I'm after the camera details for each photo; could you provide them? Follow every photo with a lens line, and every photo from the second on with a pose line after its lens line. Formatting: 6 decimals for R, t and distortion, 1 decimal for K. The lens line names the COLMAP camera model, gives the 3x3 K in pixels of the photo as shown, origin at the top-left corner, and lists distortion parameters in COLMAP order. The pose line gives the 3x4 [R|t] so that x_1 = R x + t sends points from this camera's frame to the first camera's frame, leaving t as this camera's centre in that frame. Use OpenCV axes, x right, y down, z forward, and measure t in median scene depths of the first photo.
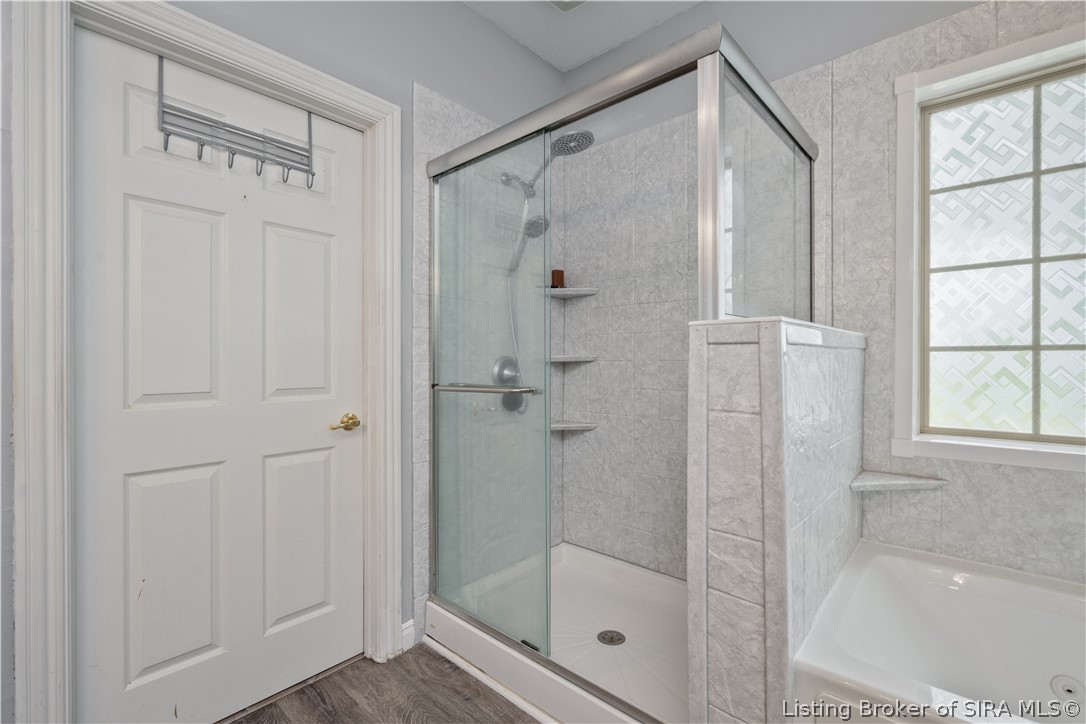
lens RADIAL K [[468.0, 0, 550.6], [0, 468.0, 362.7], [0, 0, 1]] dist [-0.002381, -0.000136]
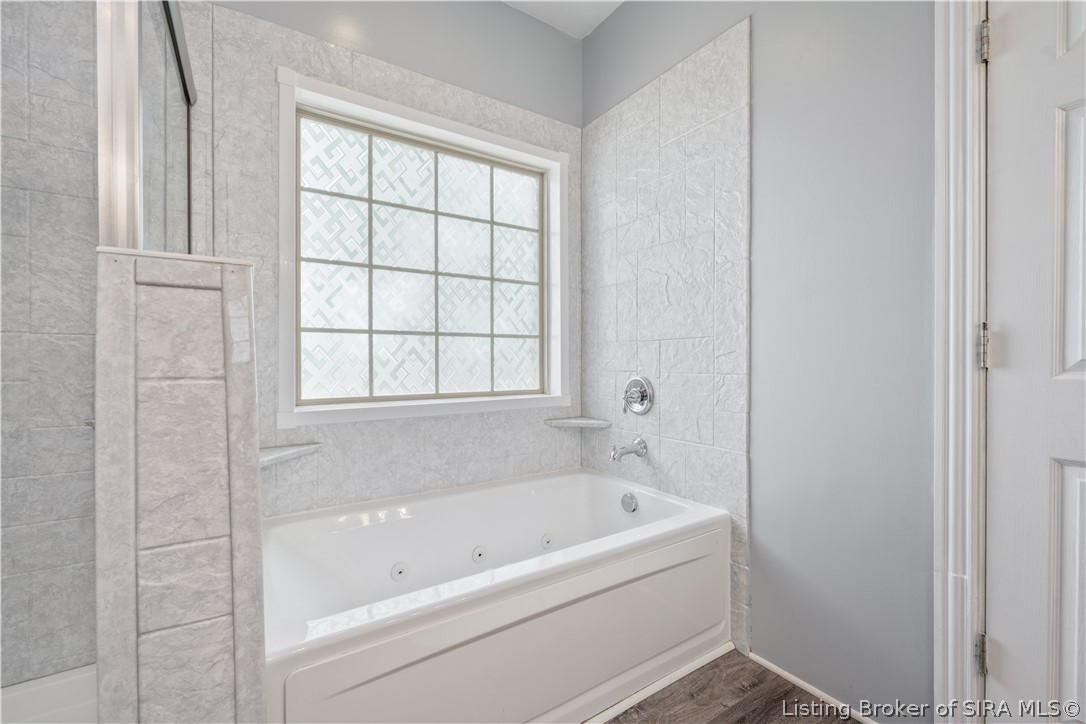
lens RADIAL K [[468.0, 0, 547.6], [0, 468.0, 361.1], [0, 0, 1]] dist [-0.002381, -0.000136]
pose [[0.271566, -0.004825, 0.962408, -0.119374], [0.005038, 0.999981, 0.003592, 0.055026], [-0.962407, 0.003873, 0.271585, 0.167938]]
